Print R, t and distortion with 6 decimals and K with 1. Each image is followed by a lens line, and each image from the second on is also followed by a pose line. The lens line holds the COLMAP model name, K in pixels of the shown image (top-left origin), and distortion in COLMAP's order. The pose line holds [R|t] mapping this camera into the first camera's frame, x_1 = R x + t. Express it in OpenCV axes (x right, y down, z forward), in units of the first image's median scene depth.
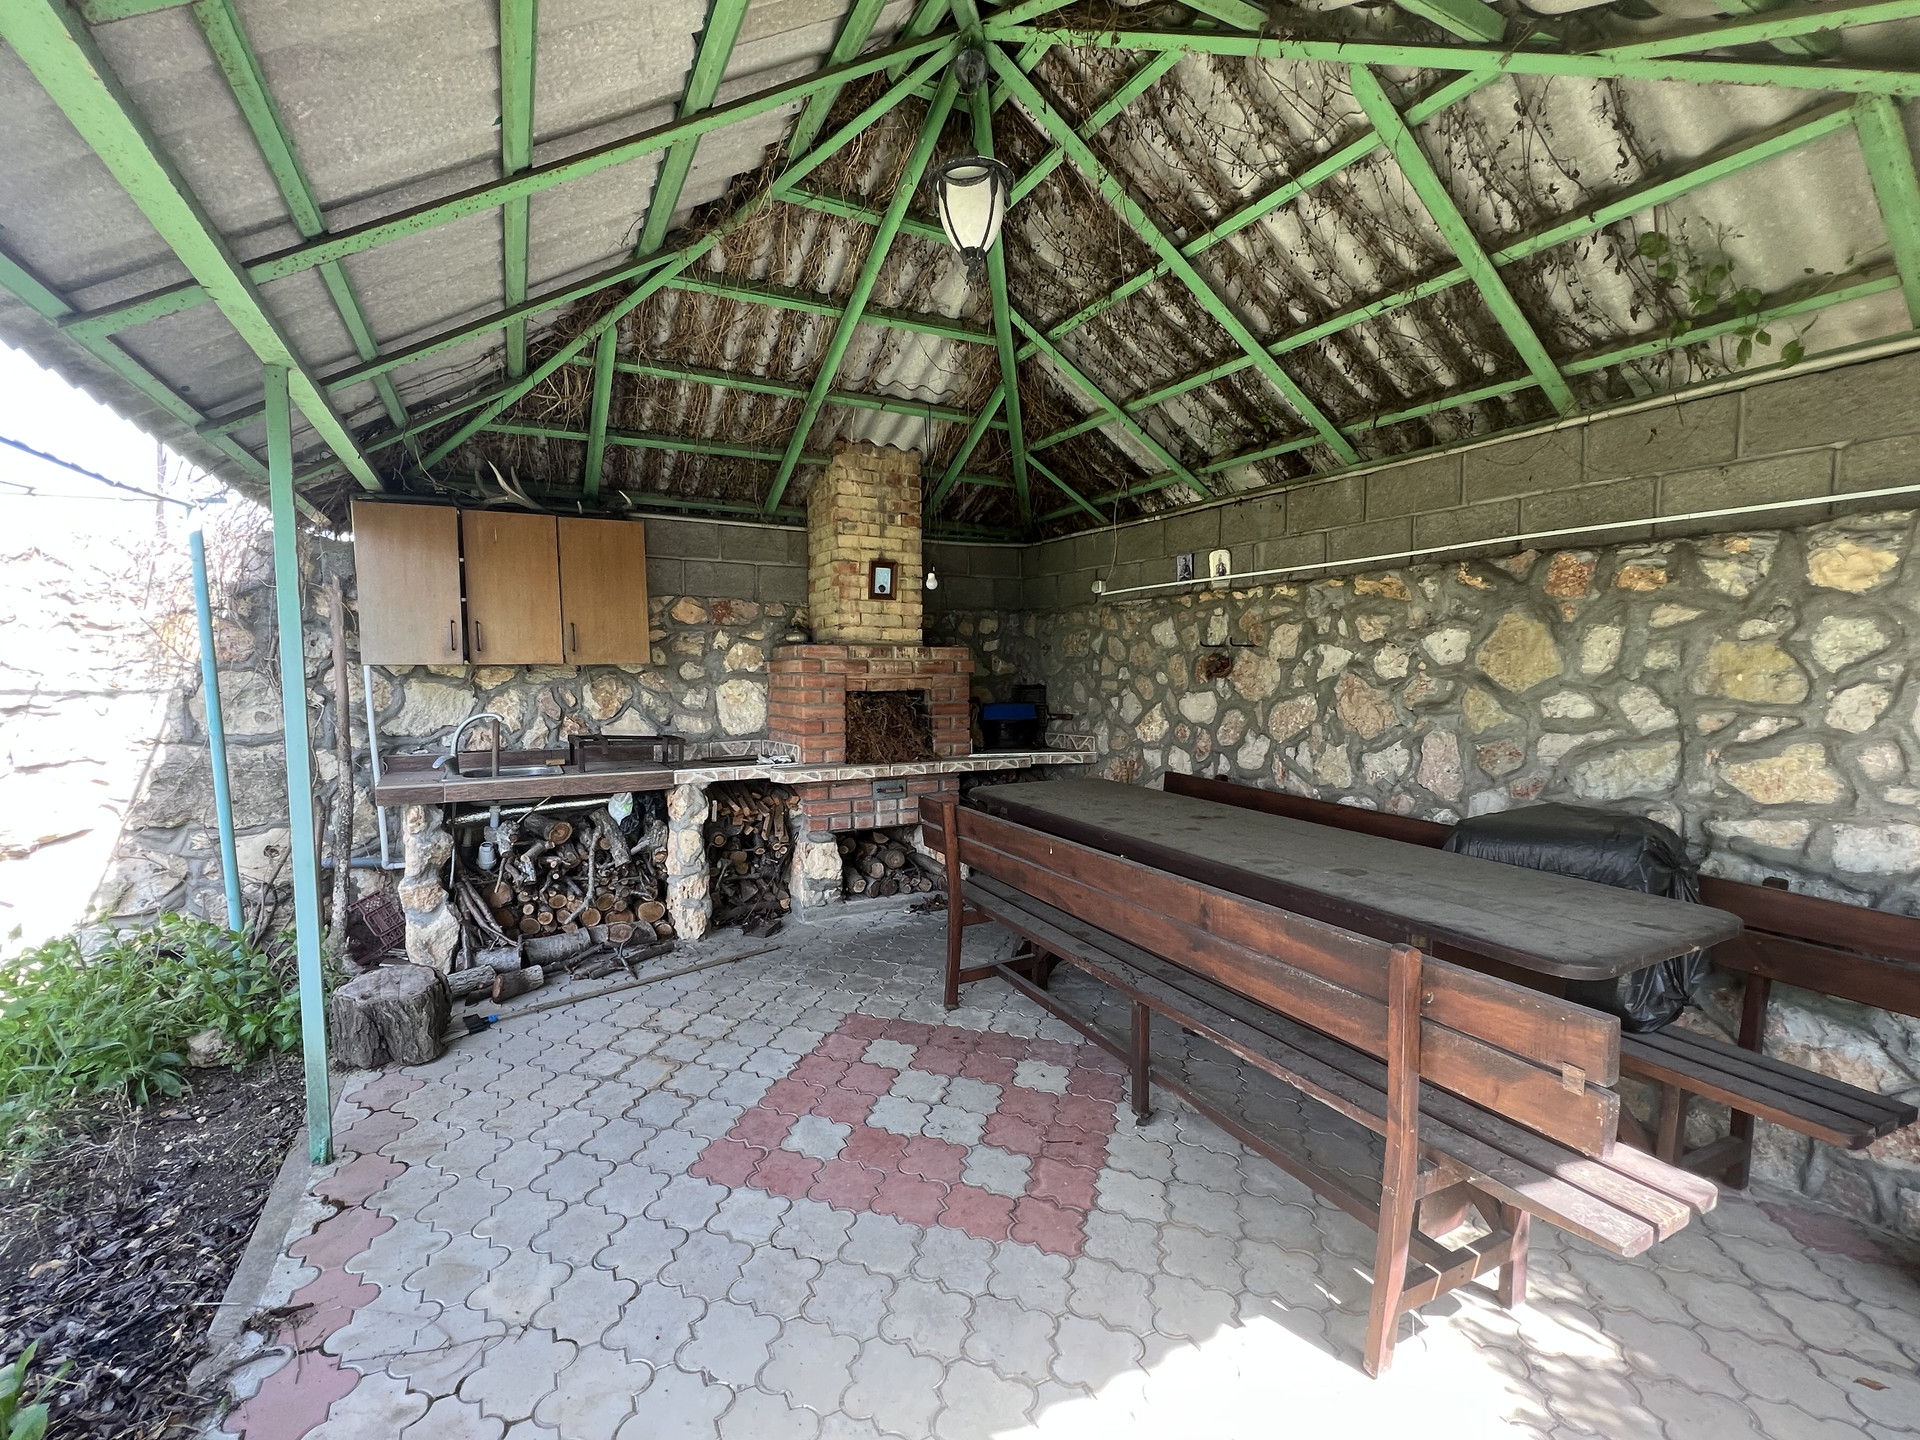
lens RADIAL K [[854.3, 0, 964.2], [0, 854.3, 730.2], [0, 0, 1]] dist [-0.003873, 0.000877]
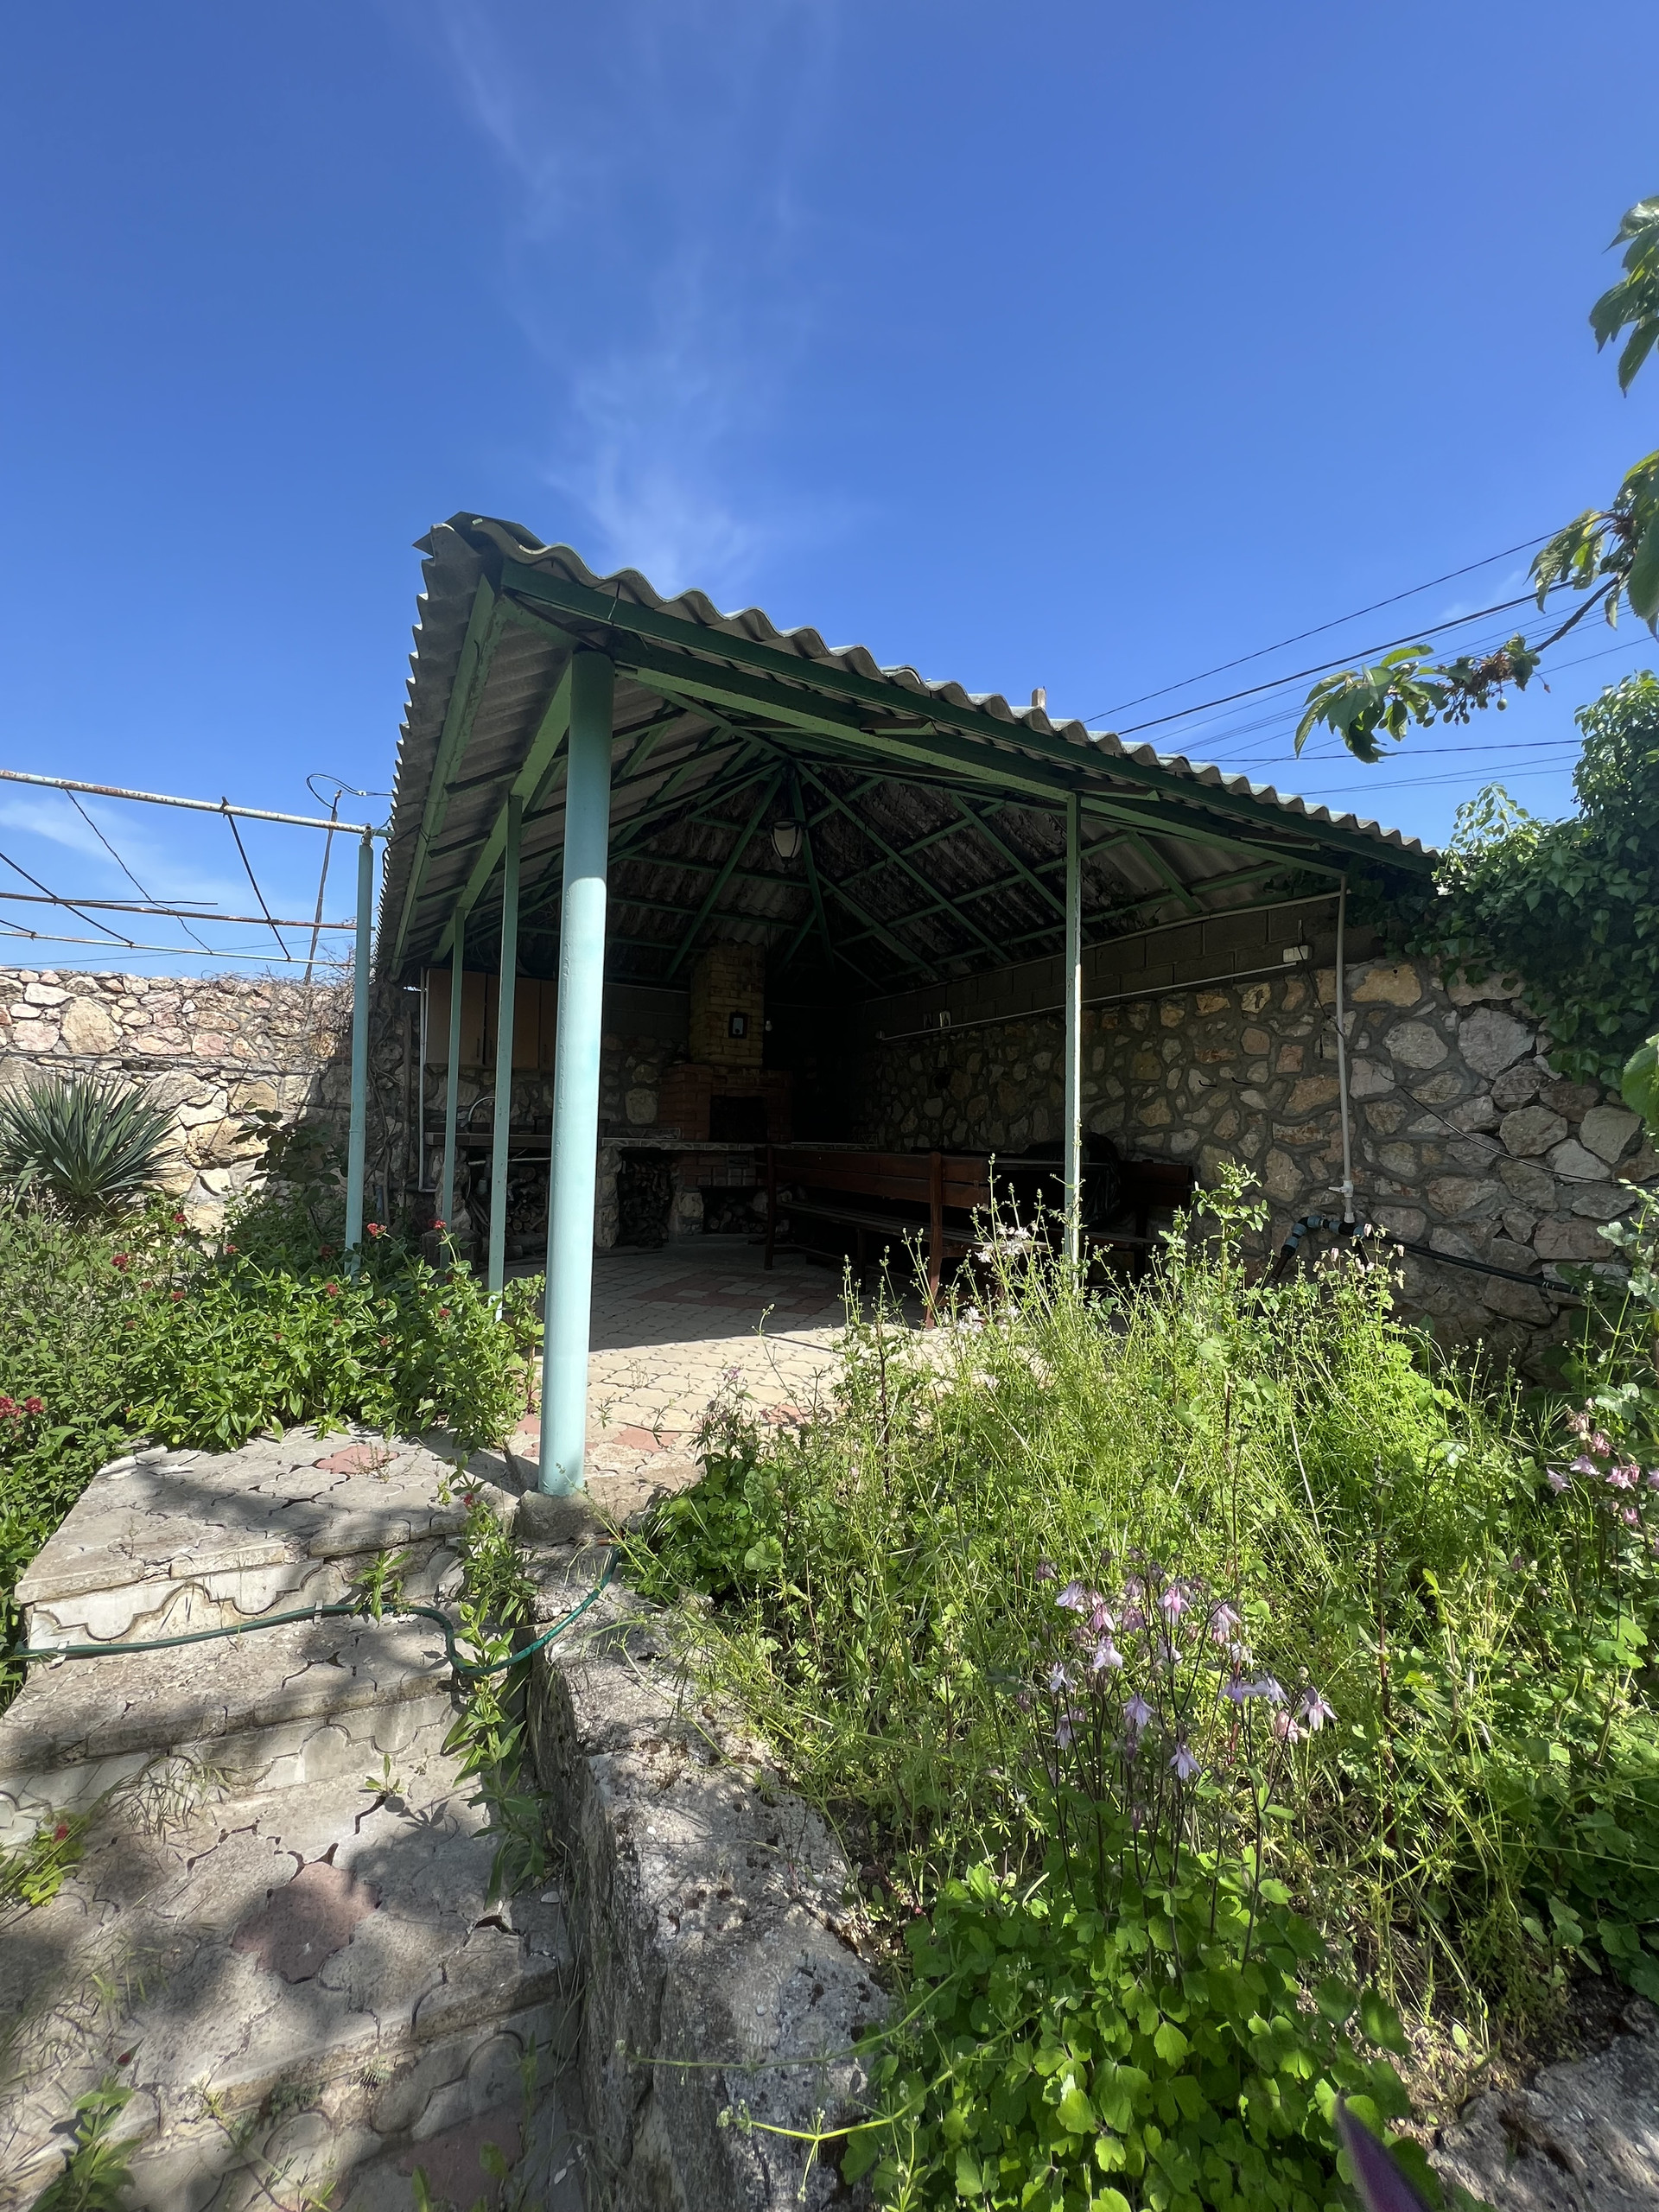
lens RADIAL K [[889.8, 0, 829.7], [0, 889.8, 1100.0], [0, 0, 1]] dist [0.001304, 0.000008]
pose [[0.999669, 0.024807, 0.006789, 0.070731], [-0.023774, 0.992002, -0.123966, 0.171533], [-0.009810, 0.123764, 0.992263, -0.653291]]
